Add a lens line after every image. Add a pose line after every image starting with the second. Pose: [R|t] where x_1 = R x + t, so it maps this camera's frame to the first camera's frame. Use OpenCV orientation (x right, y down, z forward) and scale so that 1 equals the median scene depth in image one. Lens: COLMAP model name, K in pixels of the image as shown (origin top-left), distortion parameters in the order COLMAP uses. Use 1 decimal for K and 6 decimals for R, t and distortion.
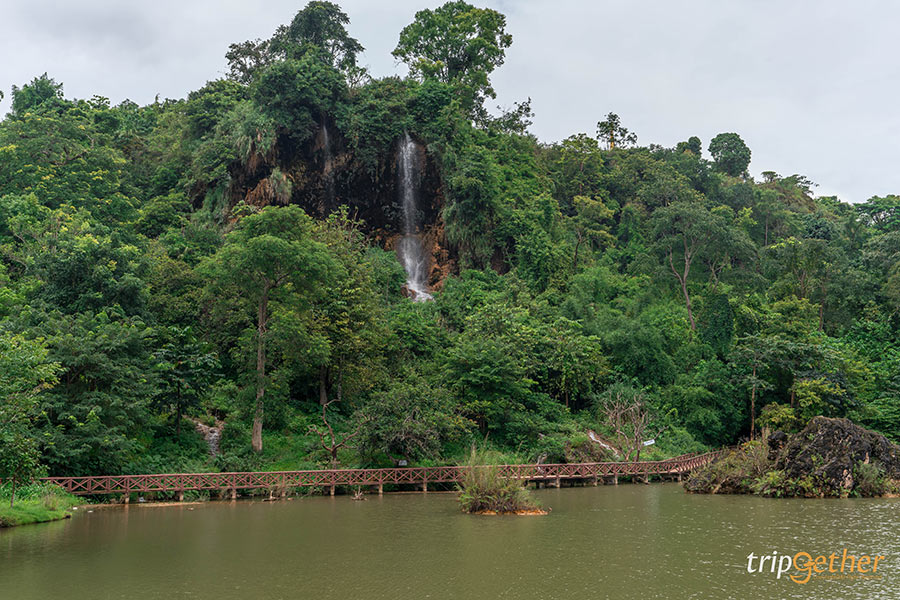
lens RADIAL K [[880.4, 0, 450.0], [0, 880.4, 300.0], [0, 0, 1]] dist [0.021459, 0.001926]
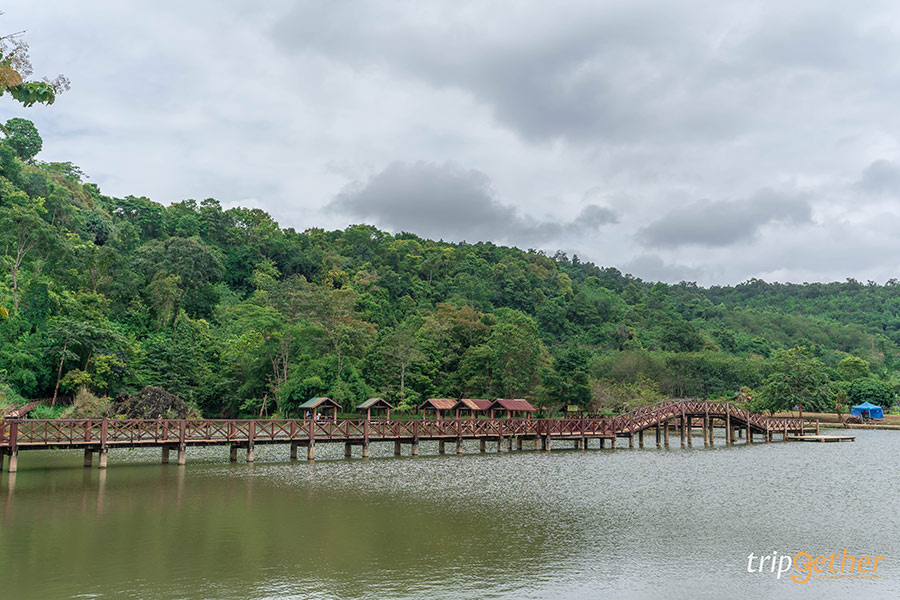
lens RADIAL K [[880.4, 0, 450.0], [0, 880.4, 300.0], [0, 0, 1]] dist [0.021459, 0.001926]
pose [[0.657242, 0.117235, 0.744505, -0.218250], [-0.154572, 0.987797, -0.019092, -0.041250], [-0.737658, -0.102532, 0.667343, -0.261240]]
